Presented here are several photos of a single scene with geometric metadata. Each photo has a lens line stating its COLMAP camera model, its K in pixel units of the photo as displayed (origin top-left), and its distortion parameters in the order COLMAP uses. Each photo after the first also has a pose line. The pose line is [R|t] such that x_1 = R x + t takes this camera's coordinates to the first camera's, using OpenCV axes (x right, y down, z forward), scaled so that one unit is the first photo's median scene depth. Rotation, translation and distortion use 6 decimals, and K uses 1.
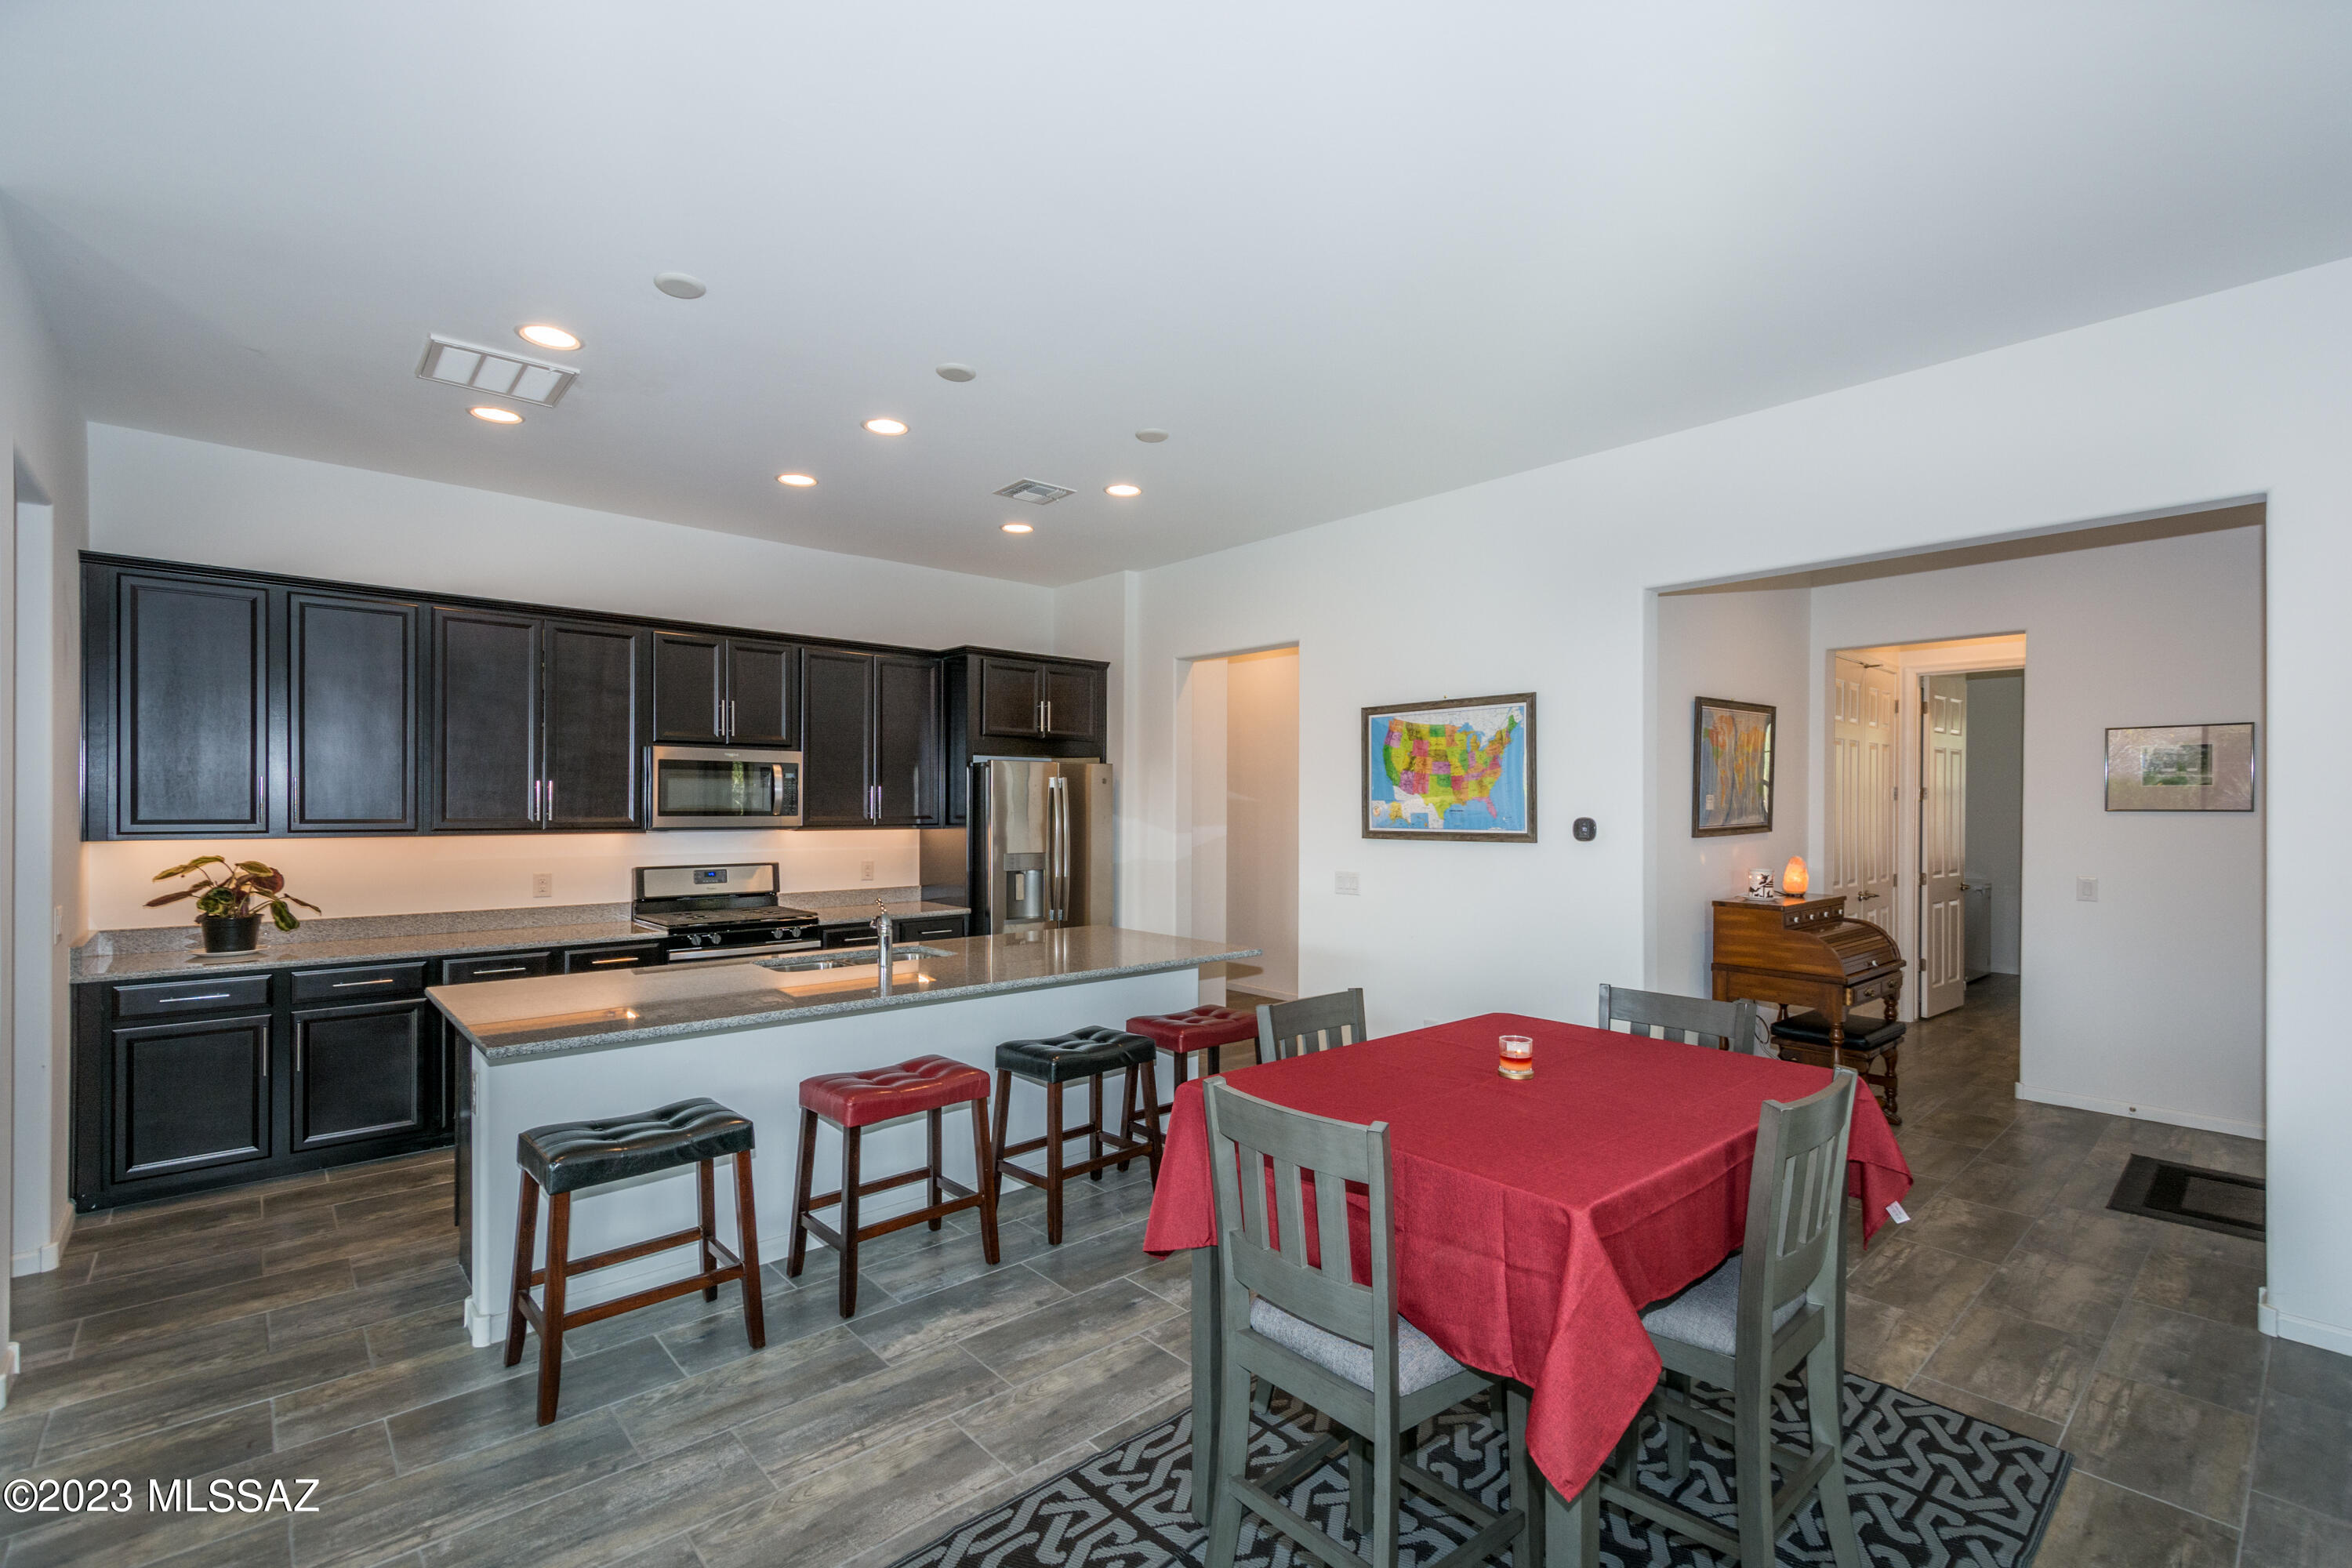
lens RADIAL K [[1029.6, 0, 1194.6], [0, 1029.6, 811.3], [0, 0, 1]] dist [0.004148, 0.000380]
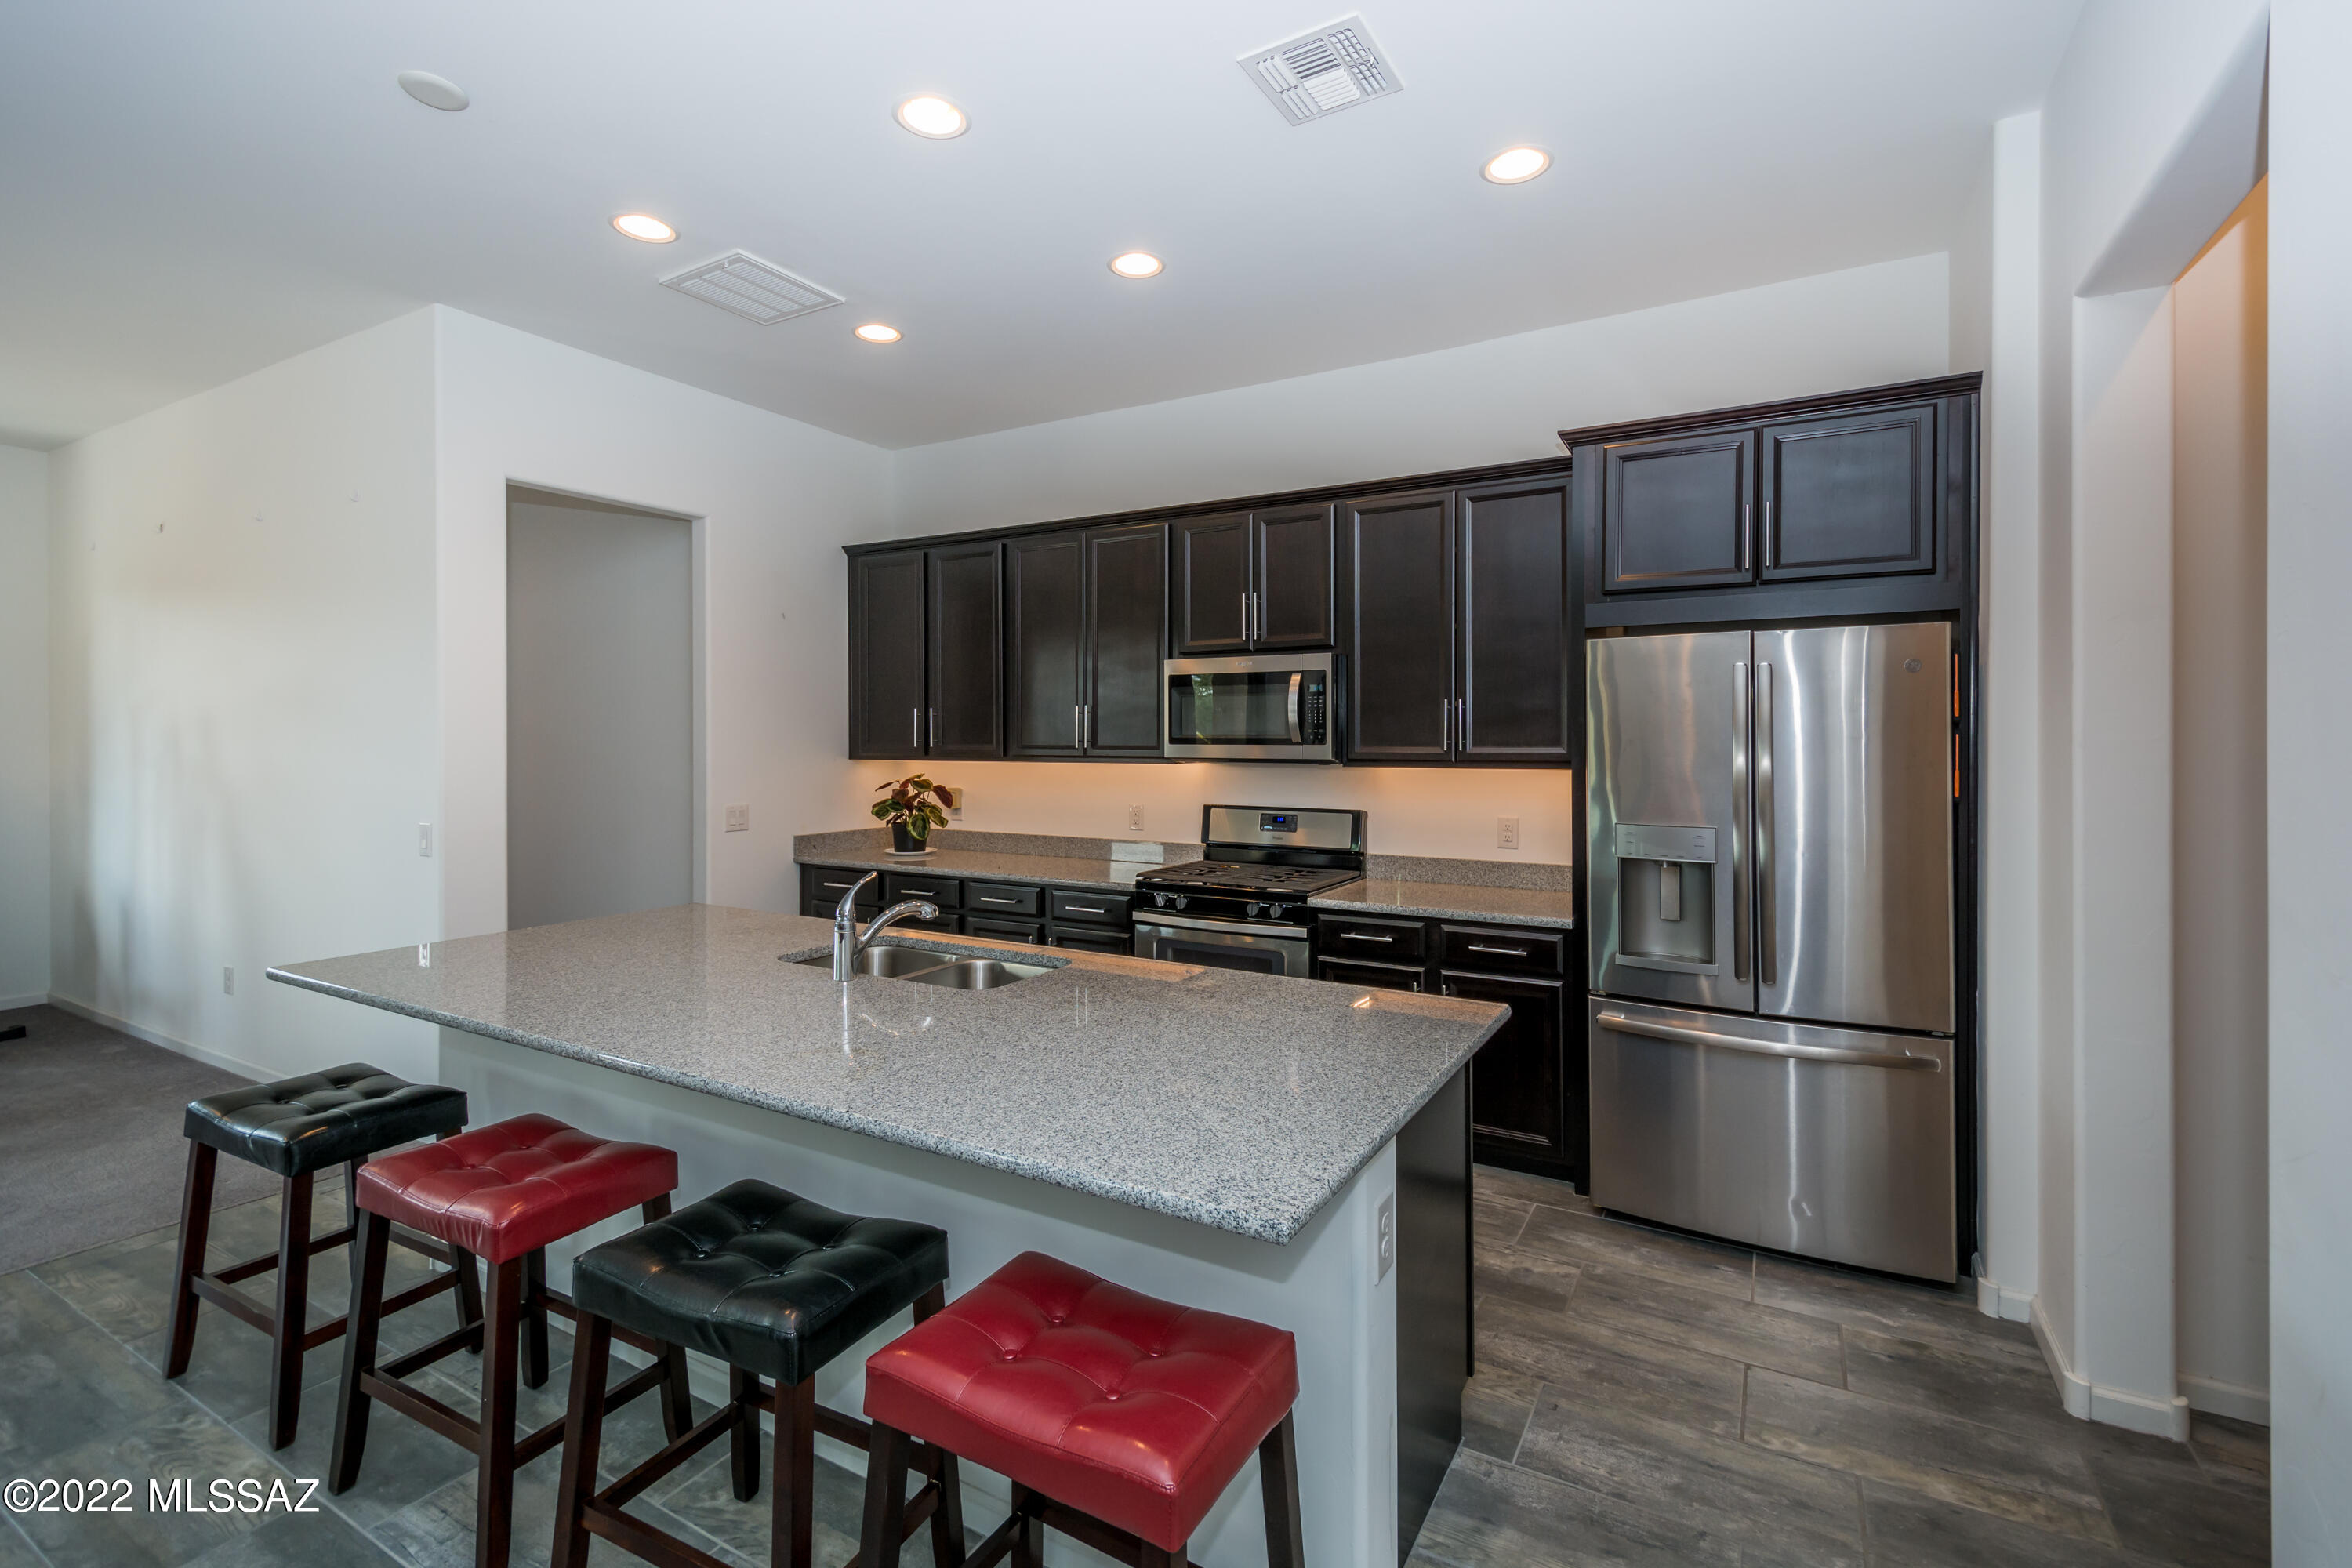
lens RADIAL K [[1037.7, 0, 1176.6], [0, 1037.7, 738.2], [0, 0, 1]] dist [0.000957, 0.000033]
pose [[0.307992, -0.003540, -0.951382, 0.265079], [-0.002616, 0.999986, -0.004568, 0.003151], [0.951385, 0.003896, 0.307978, 0.718043]]
